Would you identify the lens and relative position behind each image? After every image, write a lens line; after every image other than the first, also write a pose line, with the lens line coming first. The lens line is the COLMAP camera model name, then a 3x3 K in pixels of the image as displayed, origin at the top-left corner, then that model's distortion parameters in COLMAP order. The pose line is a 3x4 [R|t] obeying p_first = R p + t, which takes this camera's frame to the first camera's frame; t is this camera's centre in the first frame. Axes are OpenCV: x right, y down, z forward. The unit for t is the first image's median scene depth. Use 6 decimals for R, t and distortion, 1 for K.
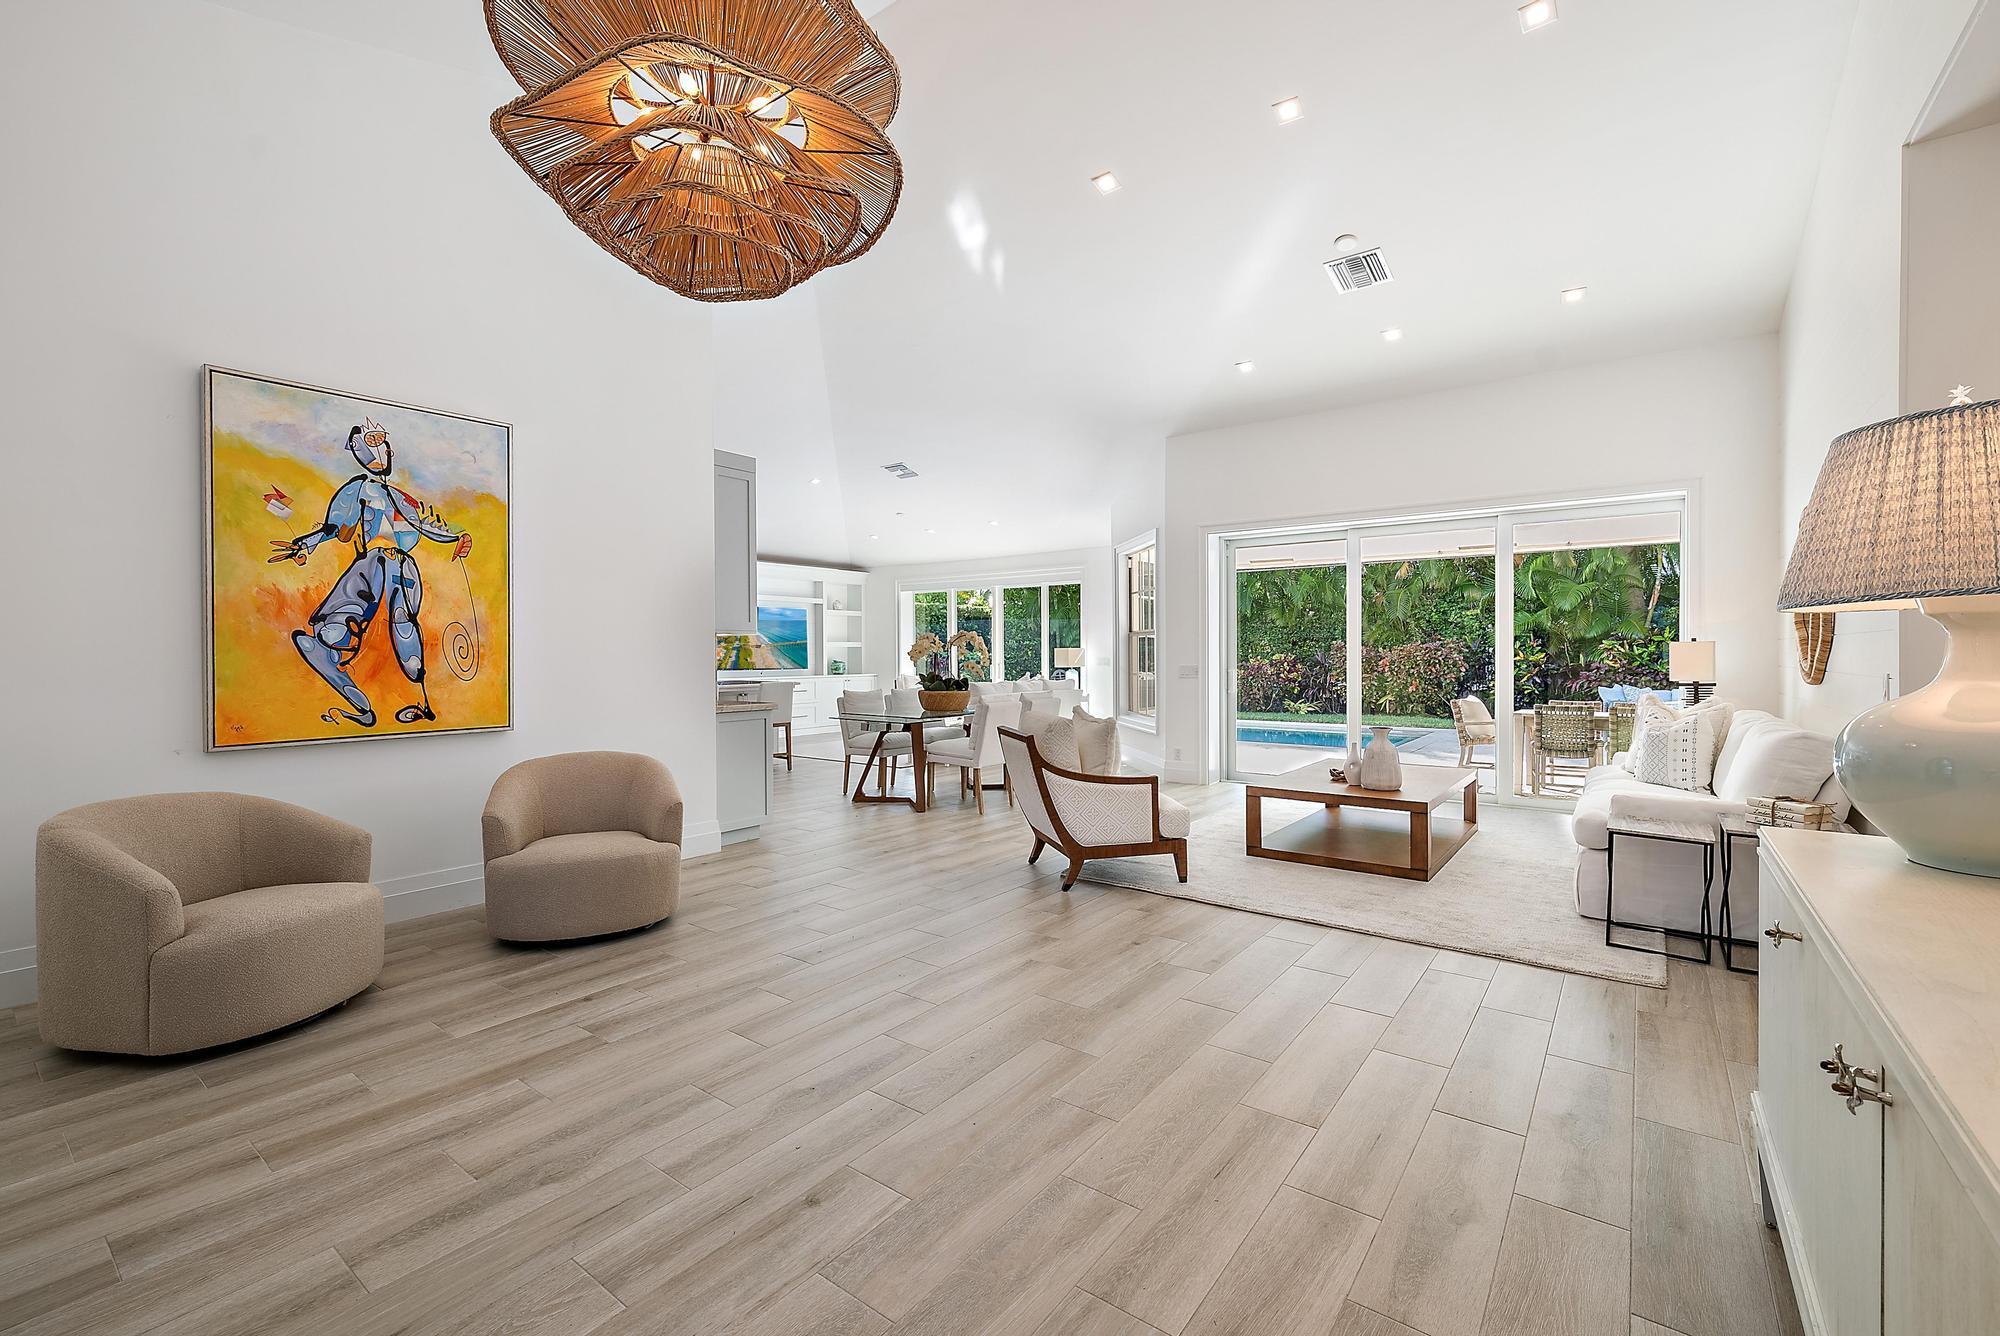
lens RADIAL K [[822.1, 0, 1018.4], [0, 822.1, 656.6], [0, 0, 1]] dist [0.002709, -0.000628]
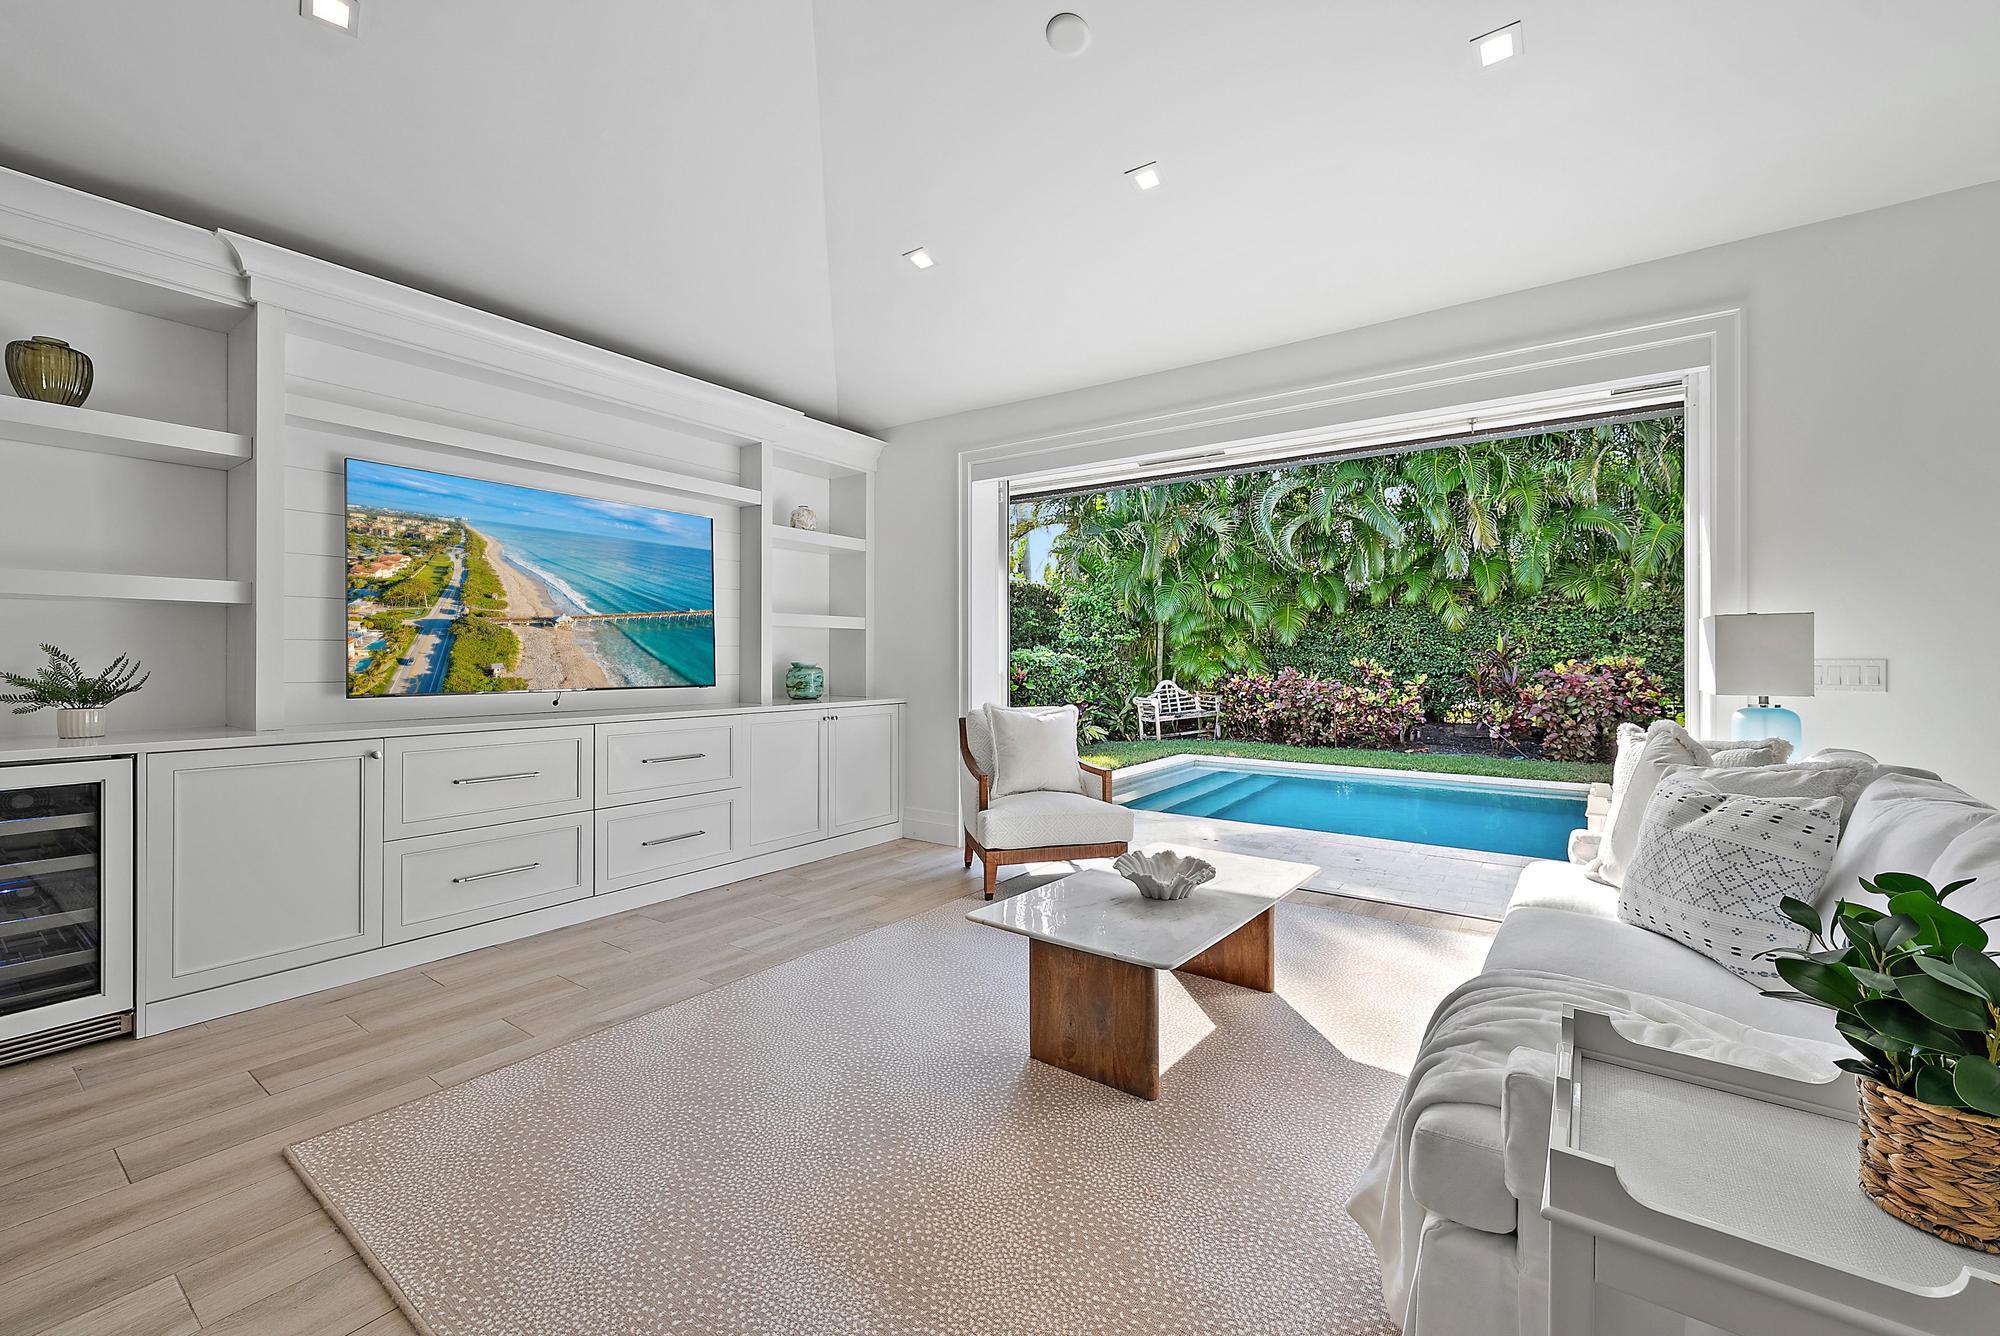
lens RADIAL K [[788.5, 0, 996.1], [0, 788.5, 660.1], [0, 0, 1]] dist [-0.004988, 0.000637]
pose [[0.999929, 0.004625, 0.010955, -0.197105], [-0.004594, 0.999985, -0.002906, 0.005339], [-0.010969, 0.002856, 0.999936, 0.927484]]
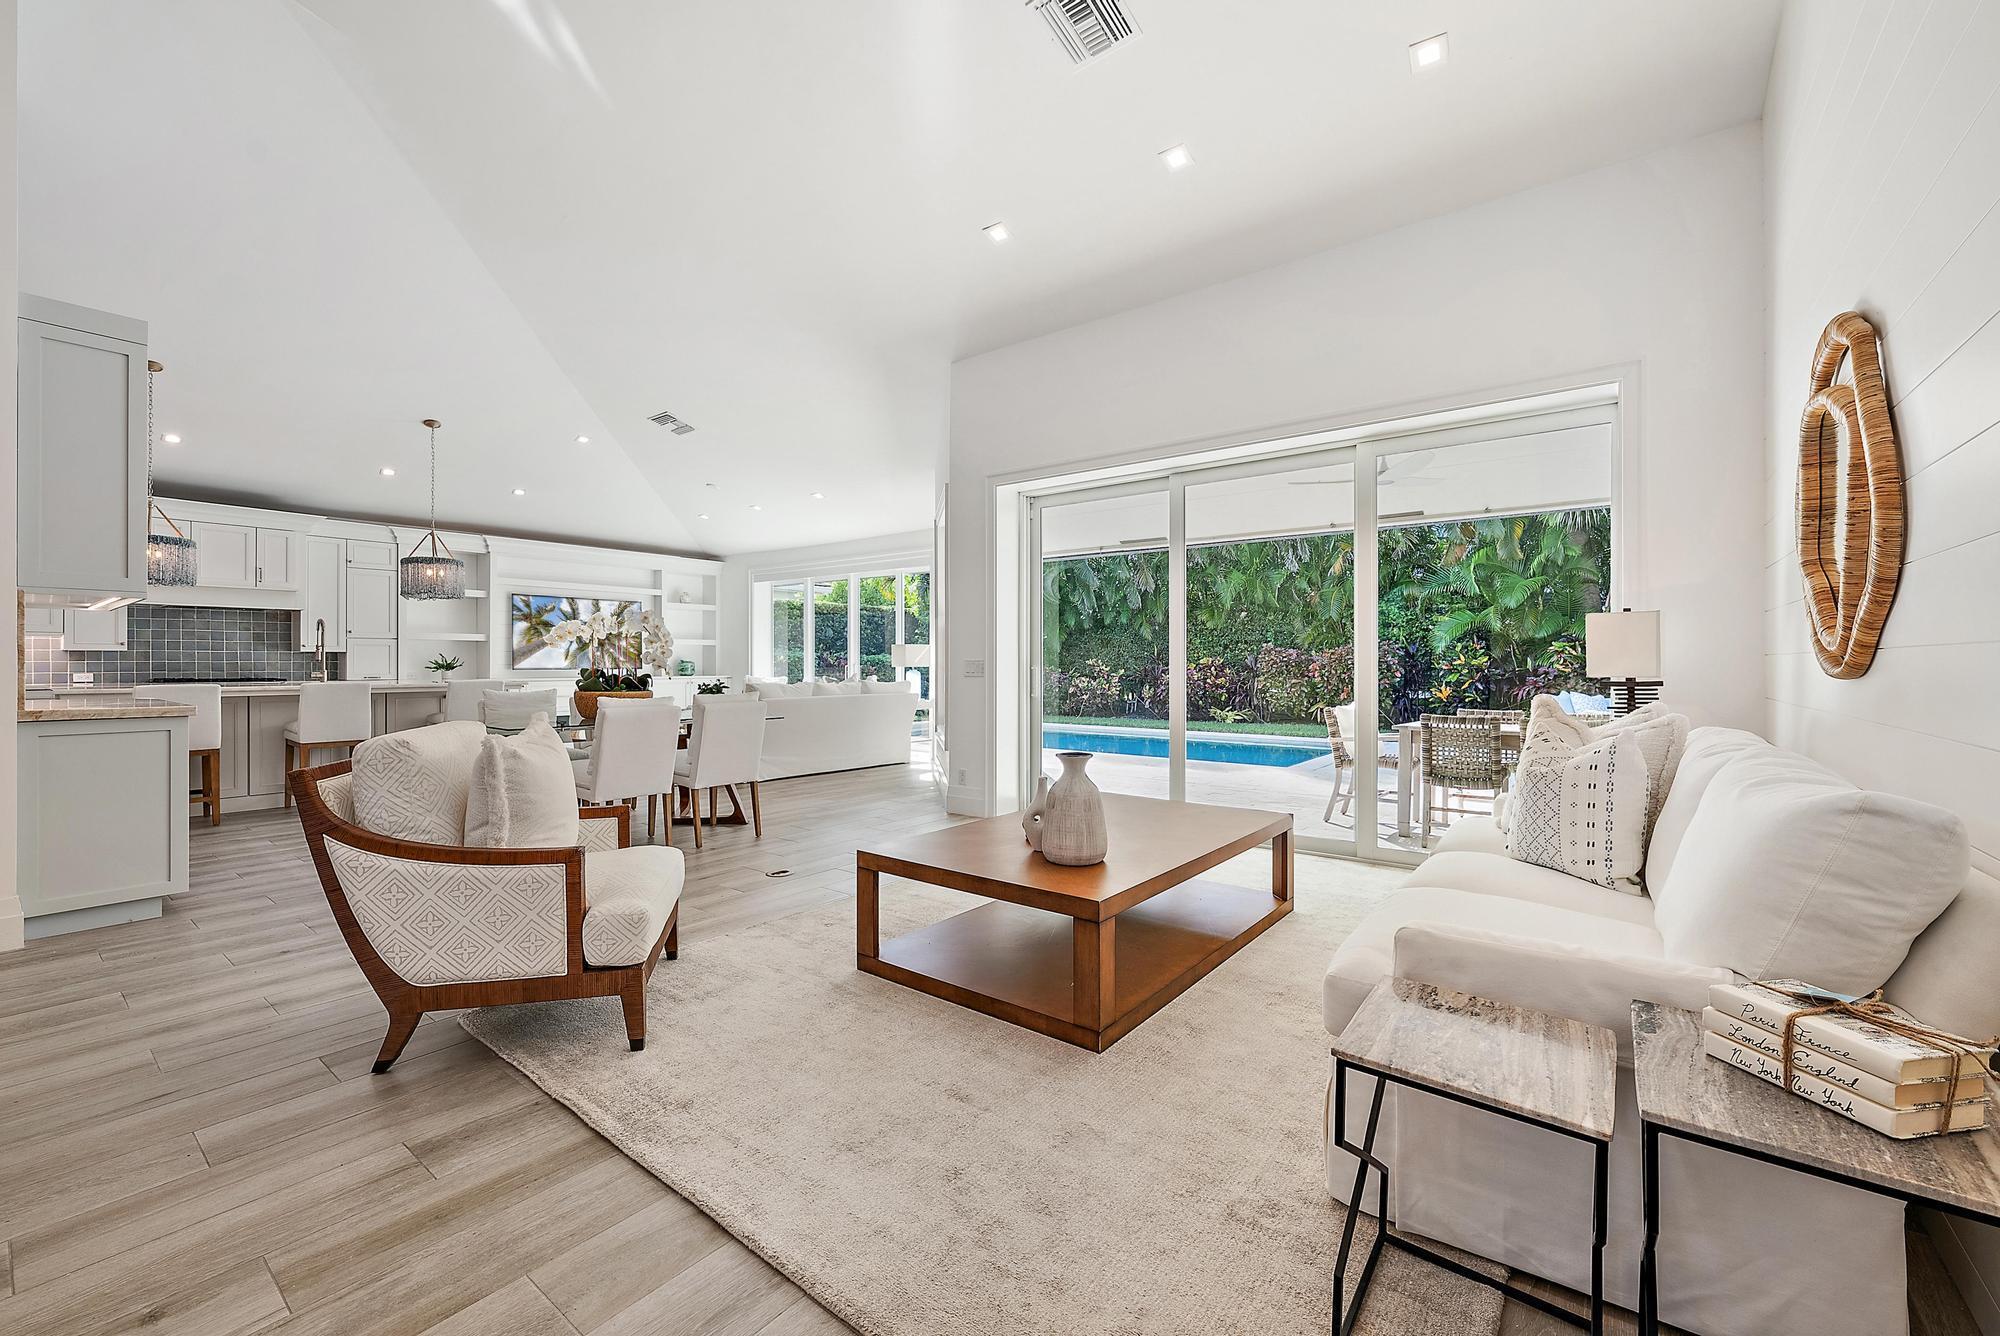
lens RADIAL K [[788.5, 0, 1005.4], [0, 788.5, 658.5], [0, 0, 1]] dist [-0.004988, 0.000637]
pose [[0.999923, 0.004582, -0.011525, 0.199040], [-0.004681, 0.999952, -0.008574, 0.012369], [0.011485, 0.008627, 0.999897, 0.223704]]
